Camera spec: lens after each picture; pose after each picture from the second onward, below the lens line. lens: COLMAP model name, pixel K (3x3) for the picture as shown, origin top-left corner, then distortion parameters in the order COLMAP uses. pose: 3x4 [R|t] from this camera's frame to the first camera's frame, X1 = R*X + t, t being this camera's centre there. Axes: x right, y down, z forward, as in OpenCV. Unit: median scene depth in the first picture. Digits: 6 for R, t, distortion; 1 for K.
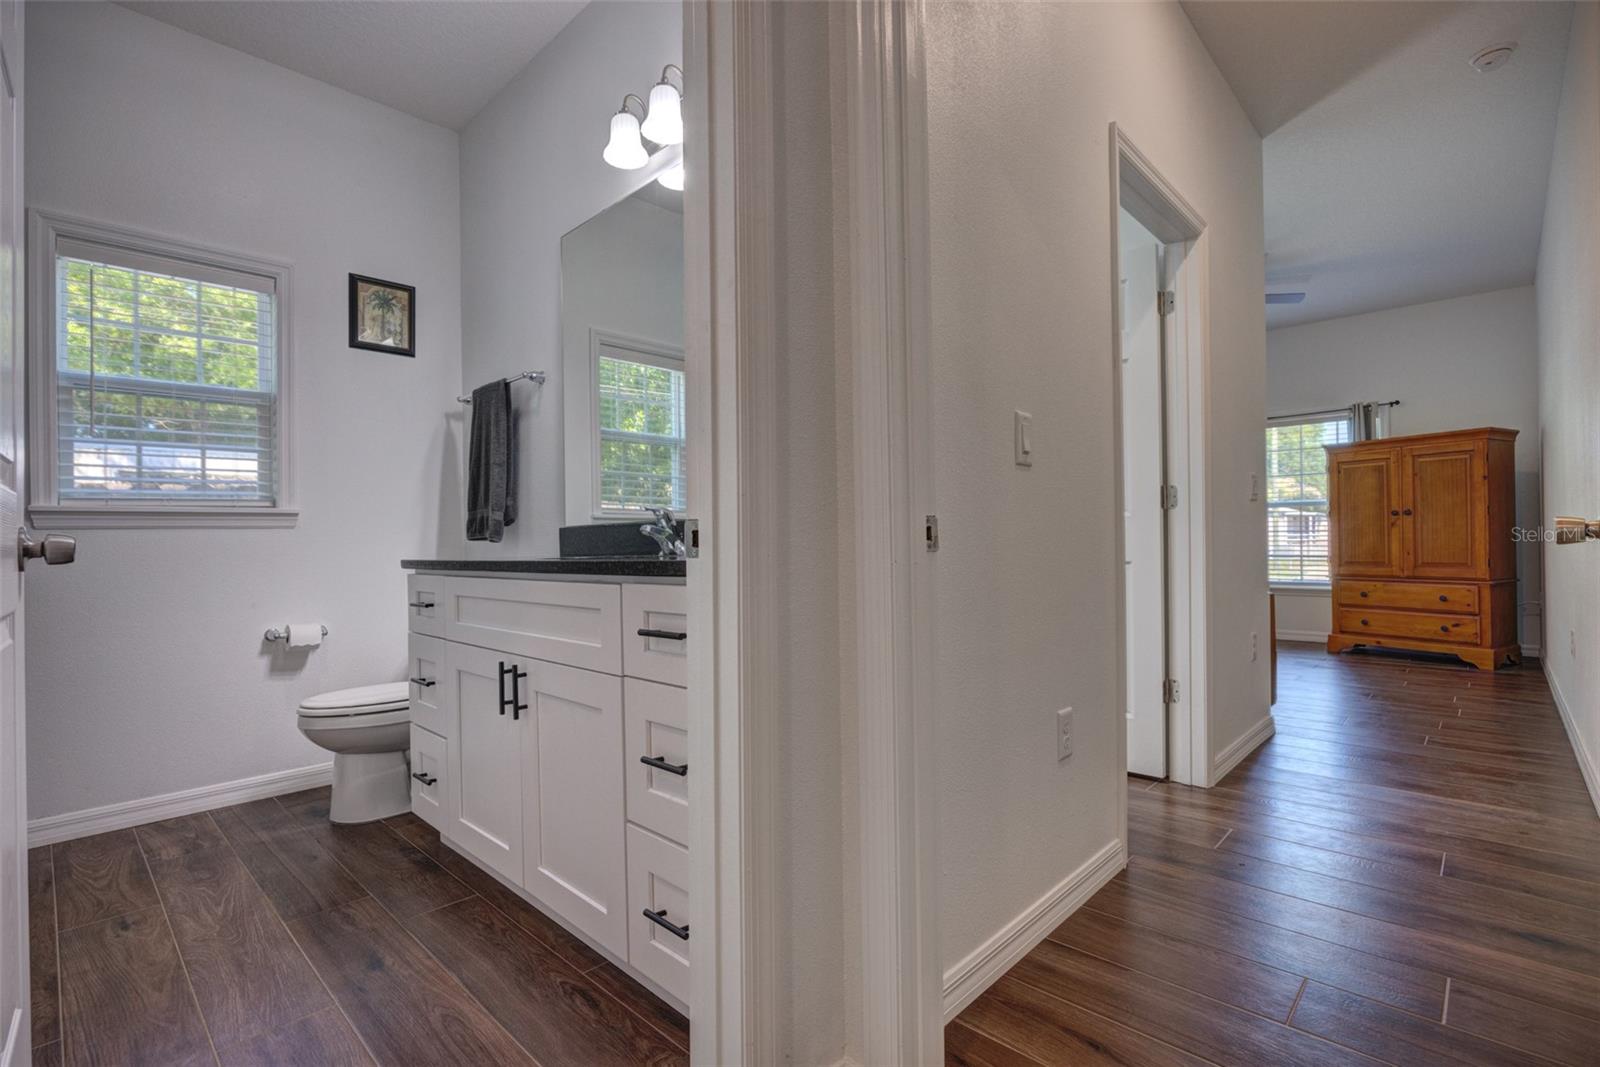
lens RADIAL K [[731.2, 0, 801.9], [0, 731.2, 539.5], [0, 0, 1]] dist [-0.002008, -0.000275]
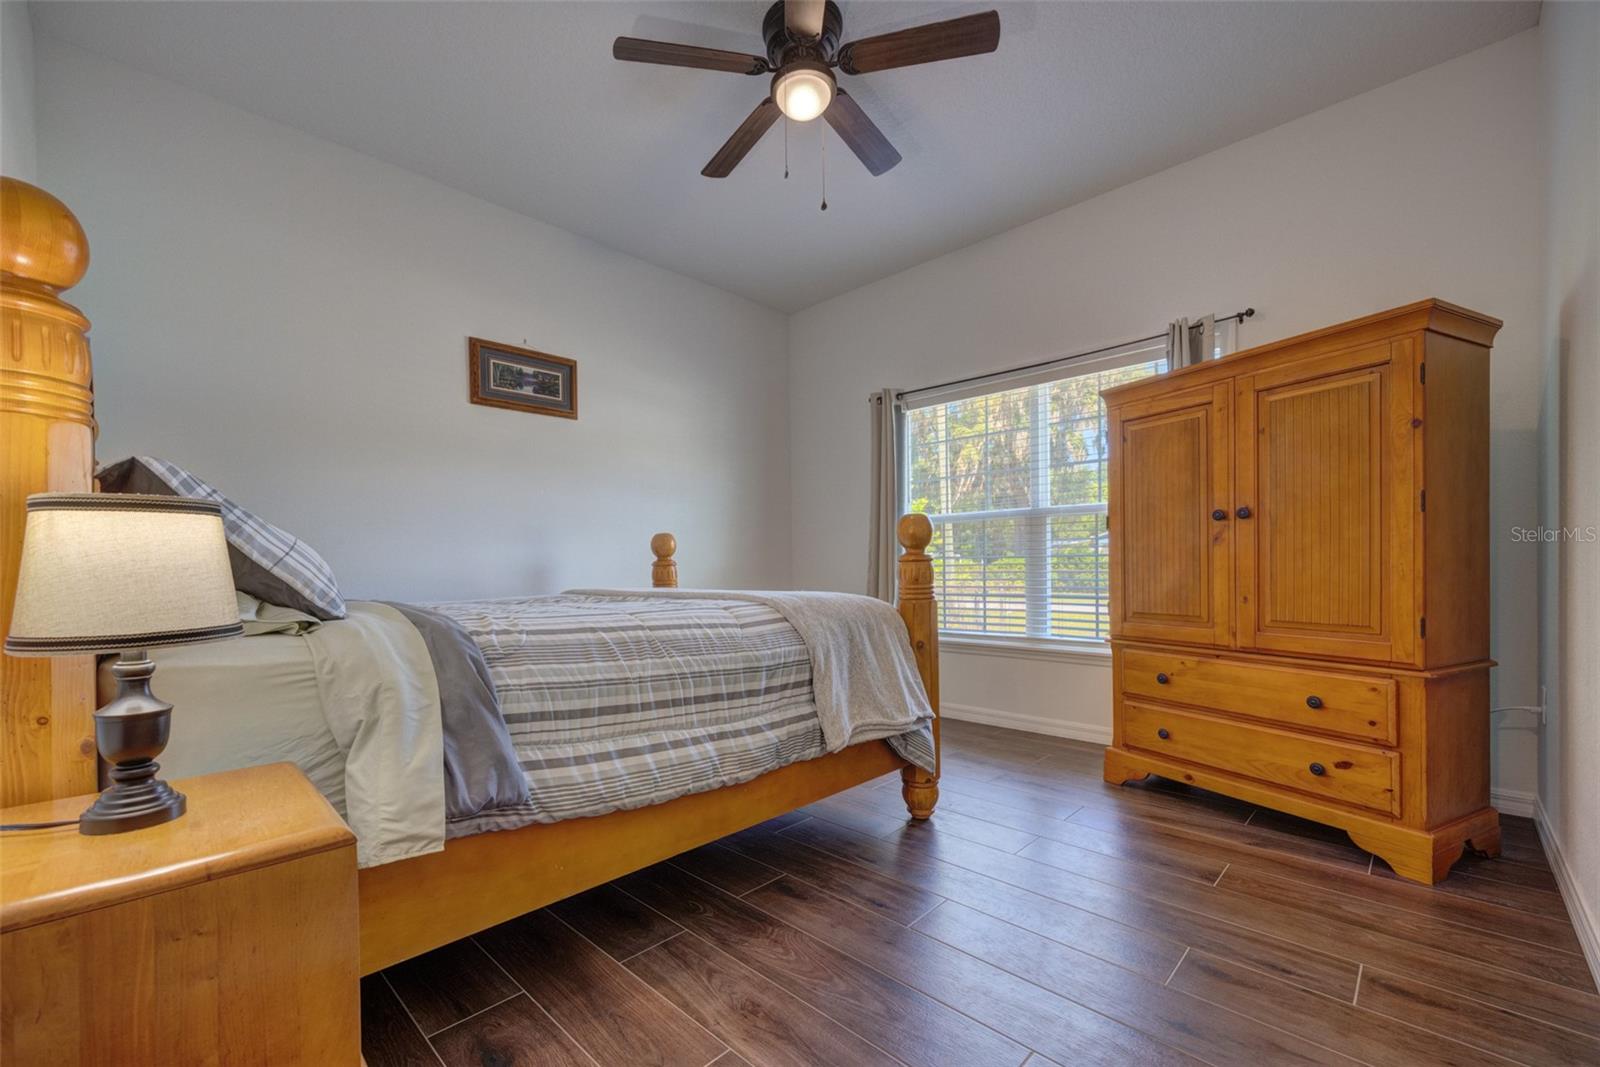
lens RADIAL K [[613.3, 0, 800.1], [0, 613.3, 575.4], [0, 0, 1]] dist [0.003214, 0.000321]
pose [[0.999175, -0.000831, -0.040603, 0.560625], [0.001495, 0.999866, 0.016317, -0.003681], [0.040584, -0.016365, 0.999042, 0.592879]]
